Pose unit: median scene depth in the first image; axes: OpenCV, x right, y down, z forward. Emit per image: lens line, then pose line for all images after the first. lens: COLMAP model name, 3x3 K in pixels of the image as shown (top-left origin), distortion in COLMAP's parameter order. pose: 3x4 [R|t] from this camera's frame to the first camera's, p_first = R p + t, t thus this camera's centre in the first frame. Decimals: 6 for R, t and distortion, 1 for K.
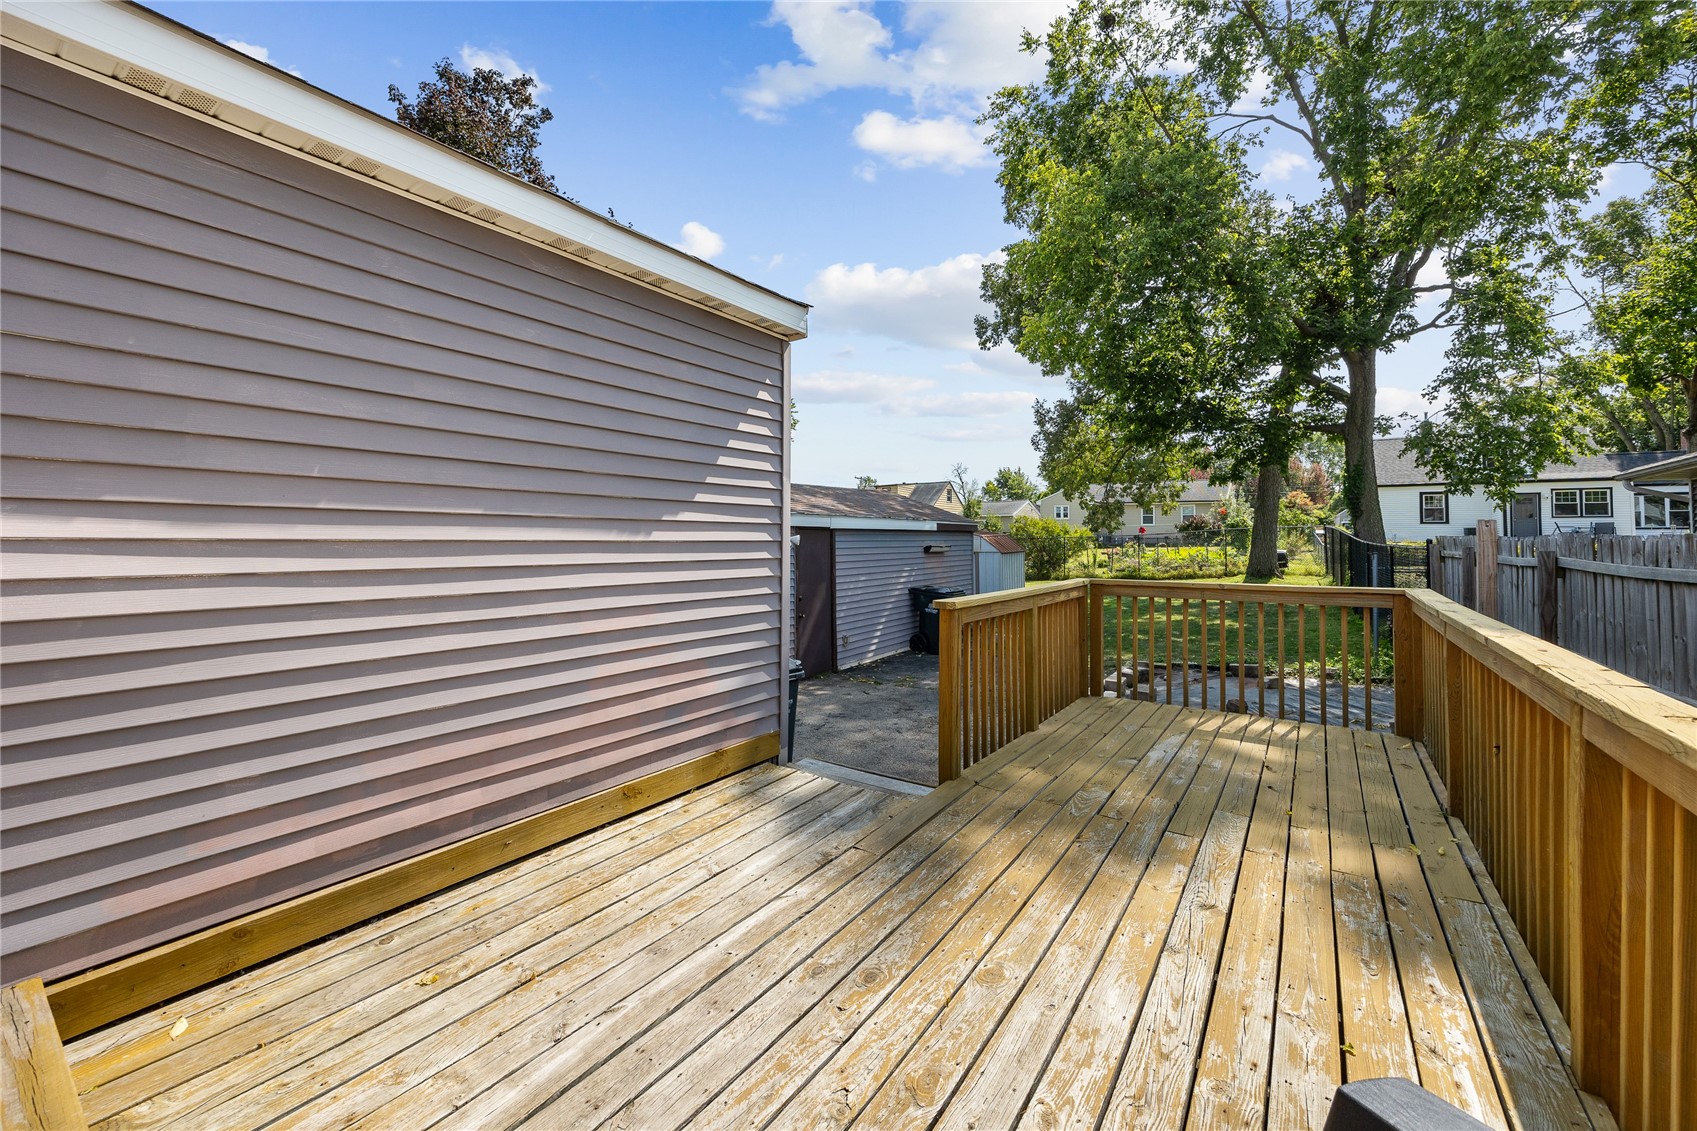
lens RADIAL K [[664.2, 0, 849.2], [0, 664.2, 537.5], [0, 0, 1]] dist [-0.010235, 0.002621]
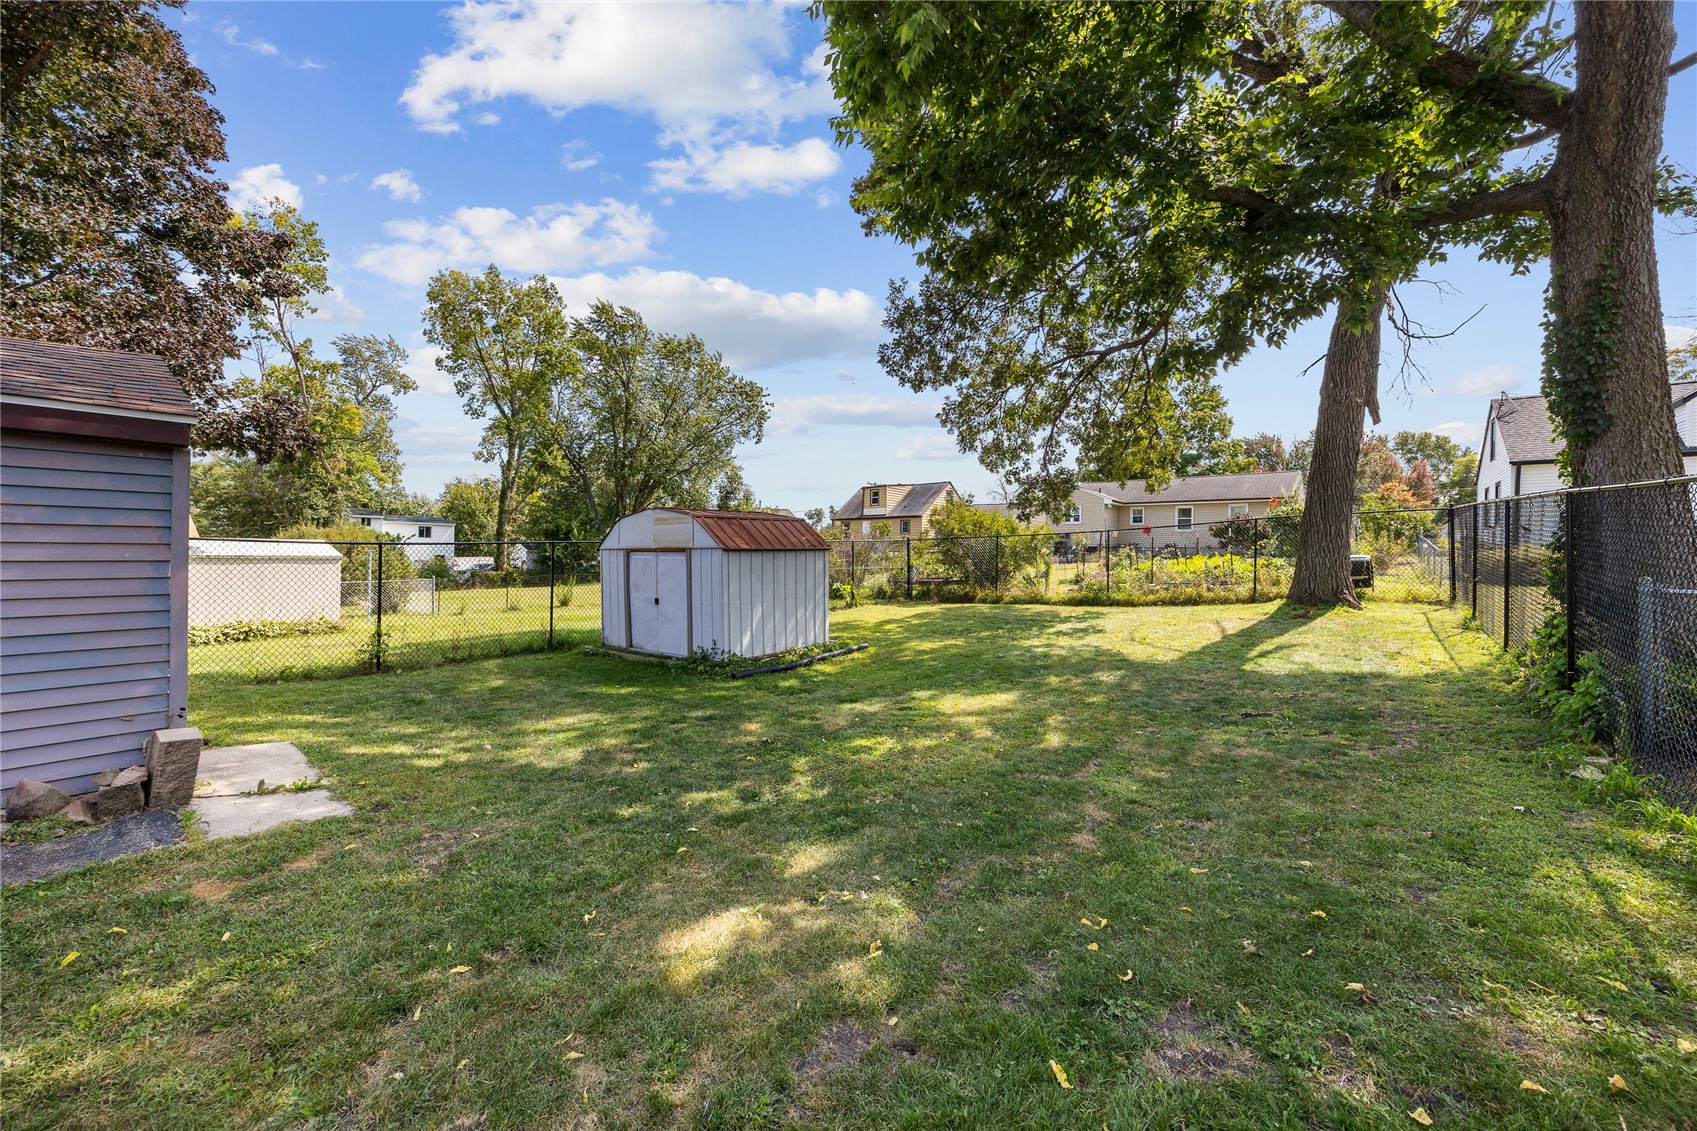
lens RADIAL K [[664.2, 0, 842.5], [0, 664.2, 563.8], [0, 0, 1]] dist [-0.010235, 0.002621]
pose [[0.995443, 0.007851, -0.095033, 0.266684], [-0.006233, 0.999831, 0.017313, 0.018225], [0.095153, -0.016642, 0.995324, 0.397618]]
